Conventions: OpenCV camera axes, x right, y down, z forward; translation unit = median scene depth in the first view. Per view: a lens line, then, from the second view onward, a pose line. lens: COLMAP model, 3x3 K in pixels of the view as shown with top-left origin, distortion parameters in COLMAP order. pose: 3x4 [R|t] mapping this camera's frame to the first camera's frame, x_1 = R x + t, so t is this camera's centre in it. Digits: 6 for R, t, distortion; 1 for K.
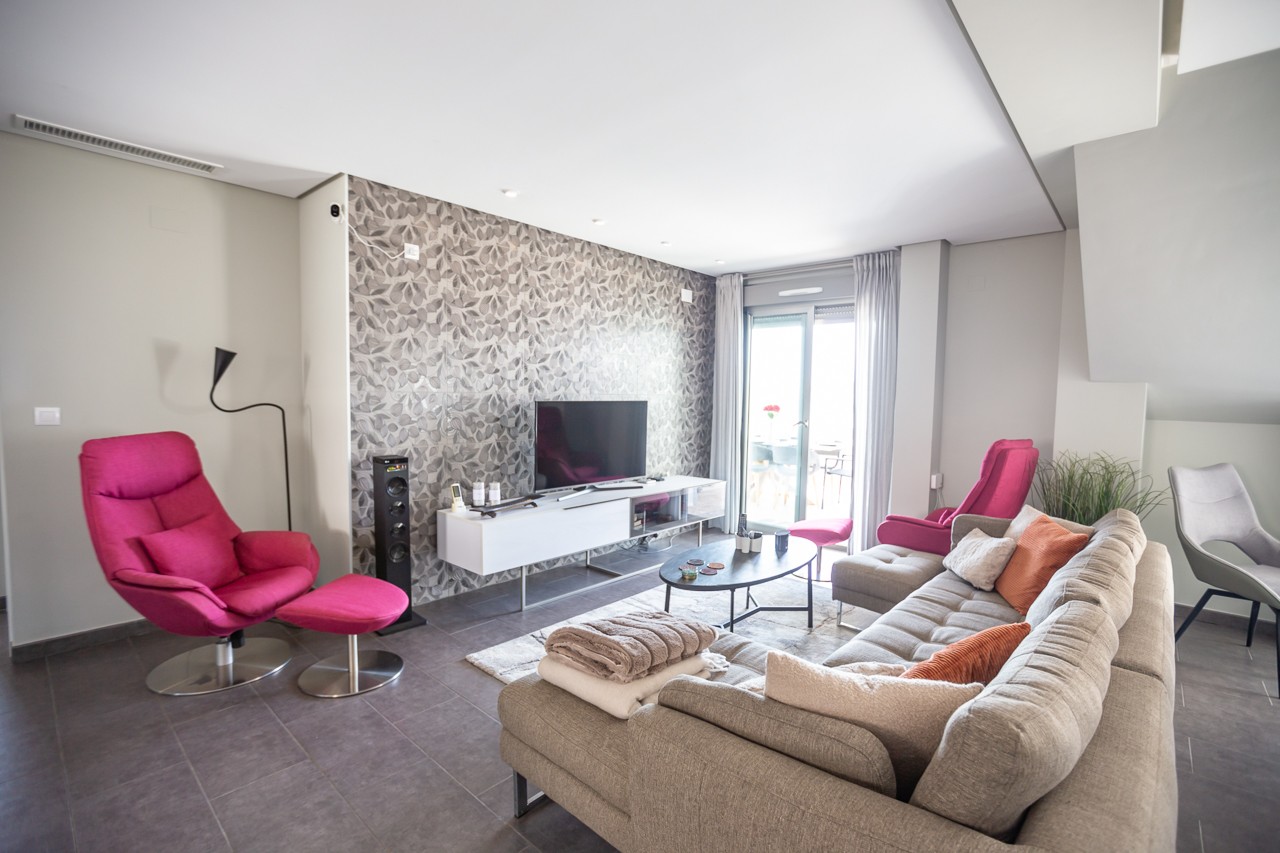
lens RADIAL K [[579.9, 0, 643.6], [0, 579.9, 430.6], [0, 0, 1]] dist [-0.033441, 0.015857]
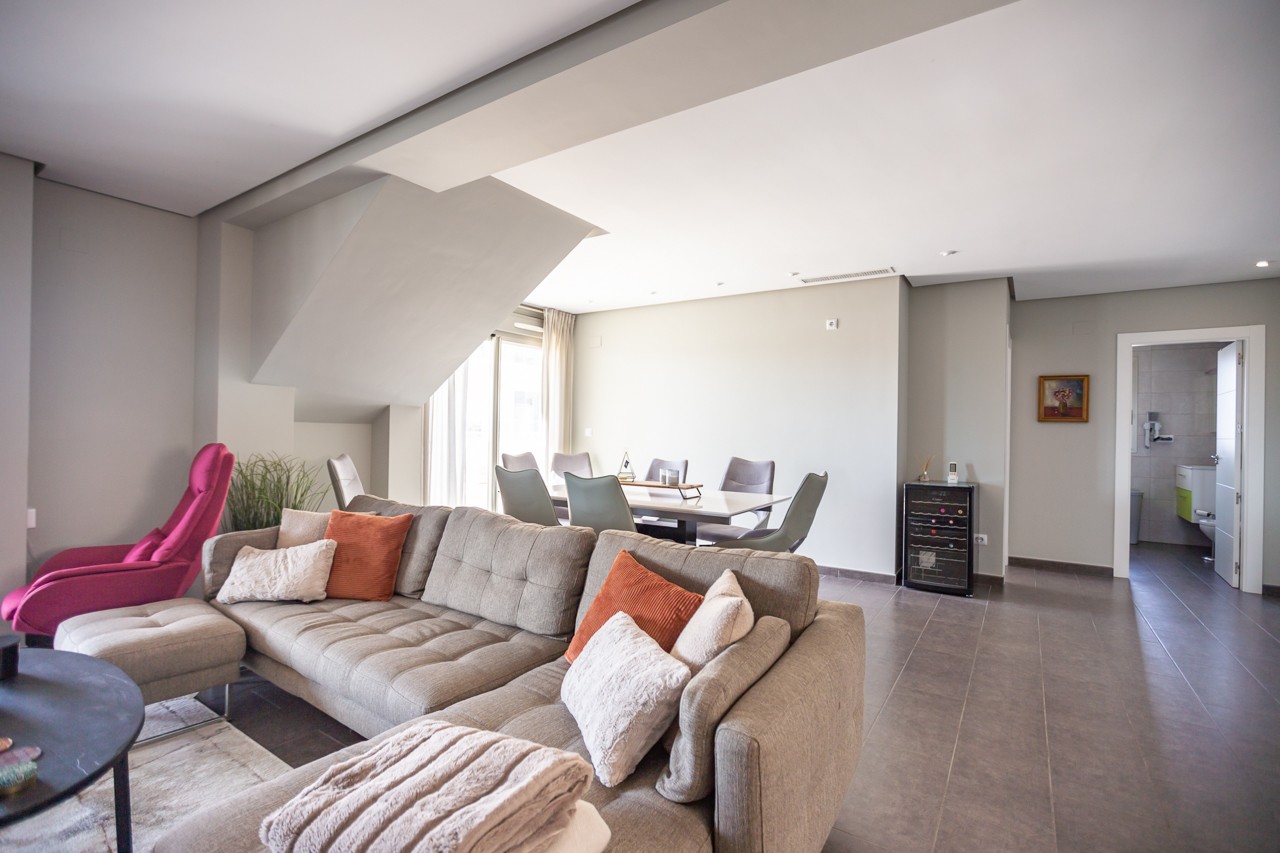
lens RADIAL K [[579.9, 0, 645.7], [0, 579.9, 429.9], [0, 0, 1]] dist [-0.033441, 0.015857]
pose [[-0.141316, -0.017979, 0.989801, -0.294227], [0.045826, 0.998644, 0.024682, 0.002496], [-0.988903, 0.048846, -0.140301, 0.438993]]
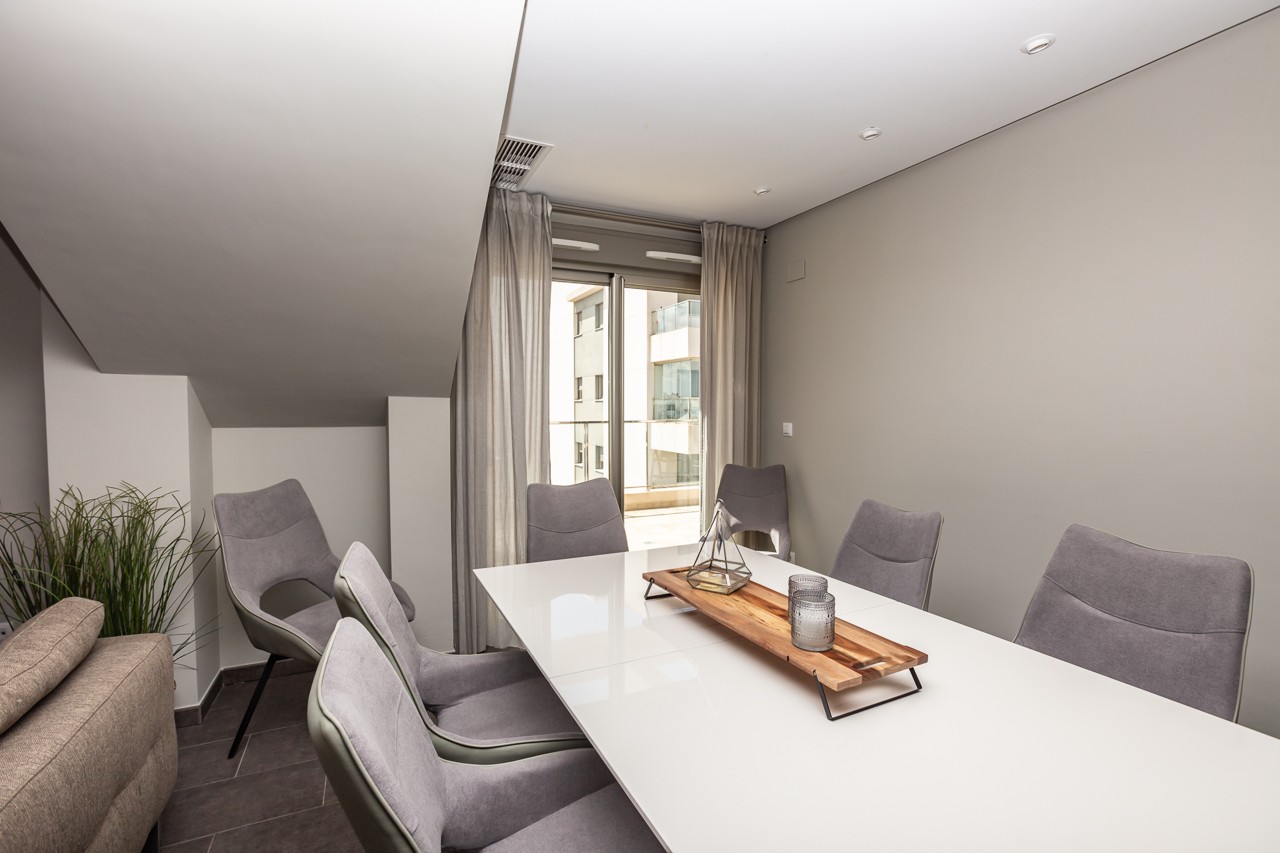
lens RADIAL K [[579.9, 0, 640.2], [0, 579.9, 433.8], [0, 0, 1]] dist [-0.033441, 0.015857]
pose [[0.394740, -0.060836, 0.916777, 0.415522], [0.063130, 0.997243, 0.038994, -0.004420], [-0.916621, 0.042484, 0.397492, 0.202561]]
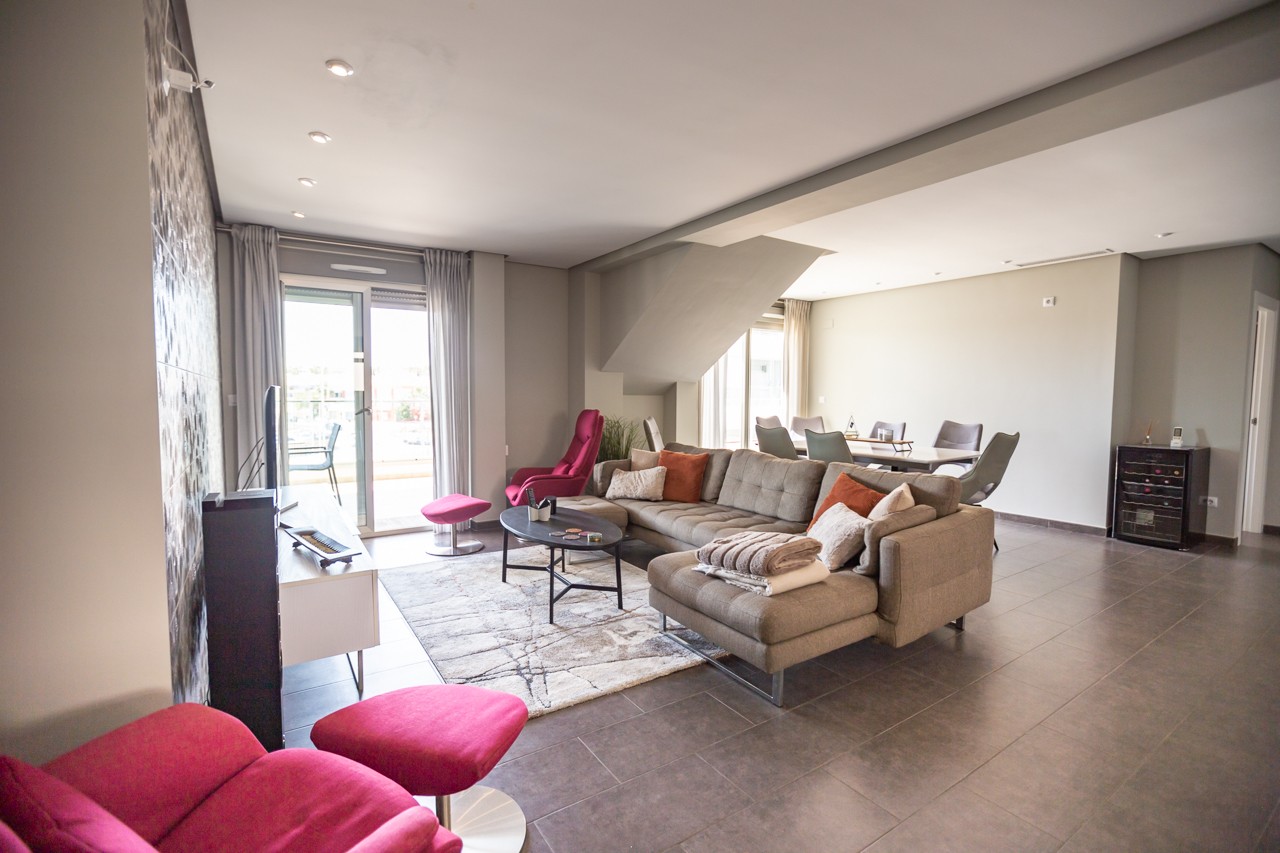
lens RADIAL K [[579.9, 0, 645.1], [0, 579.9, 429.3], [0, 0, 1]] dist [-0.033441, 0.015857]
pose [[0.249241, -0.075910, 0.965462, -0.720854], [0.062060, 0.996126, 0.062300, -0.018177], [-0.966451, 0.044389, 0.252987, 0.457358]]
